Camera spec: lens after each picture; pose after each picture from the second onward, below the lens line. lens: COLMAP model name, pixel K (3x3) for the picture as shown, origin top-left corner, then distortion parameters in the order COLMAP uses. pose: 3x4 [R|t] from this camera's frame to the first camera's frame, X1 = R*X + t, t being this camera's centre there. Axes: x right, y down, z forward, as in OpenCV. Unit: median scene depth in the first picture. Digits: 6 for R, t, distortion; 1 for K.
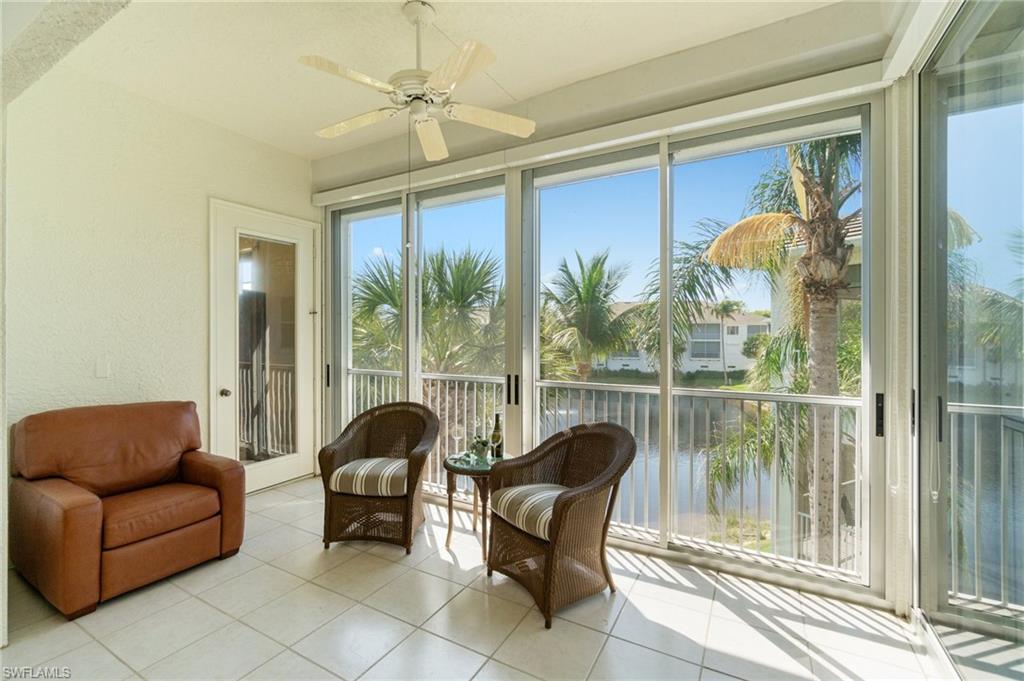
lens RADIAL K [[442.9, 0, 508.6], [0, 442.9, 339.1], [0, 0, 1]] dist [-0.003006, 0.000944]
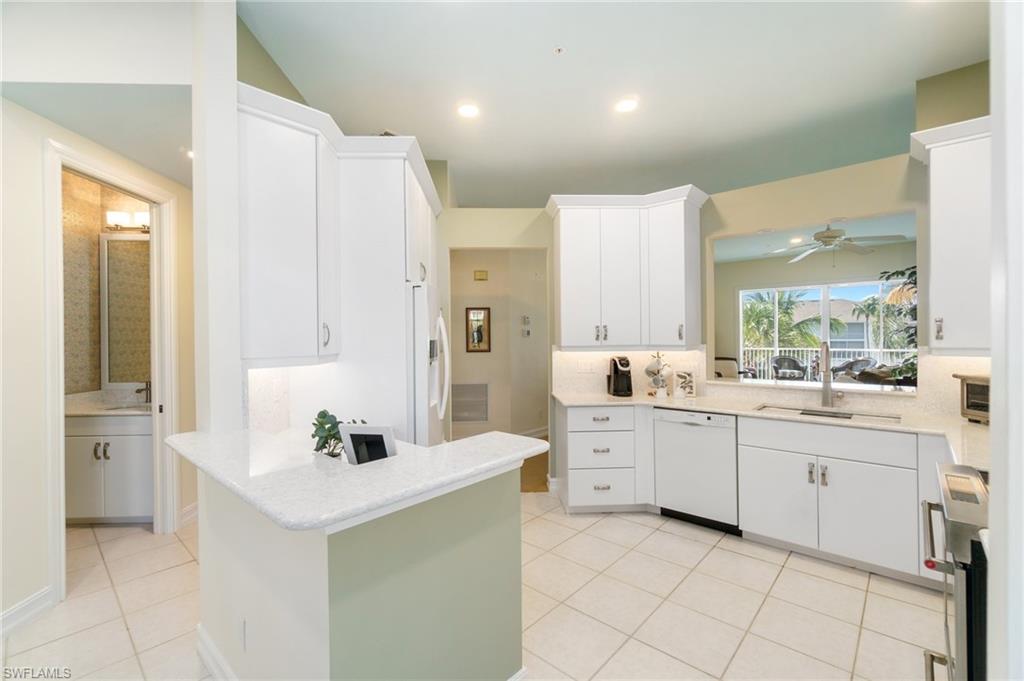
lens RADIAL K [[448.6, 0, 506.9], [0, 448.6, 336.9], [0, 0, 1]] dist [0.000706, 0.000268]
pose [[0.973922, -0.011112, -0.226611, -1.796437], [0.011522, 0.999933, 0.000486, -0.026895], [0.226590, -0.003085, 0.973985, -3.261261]]
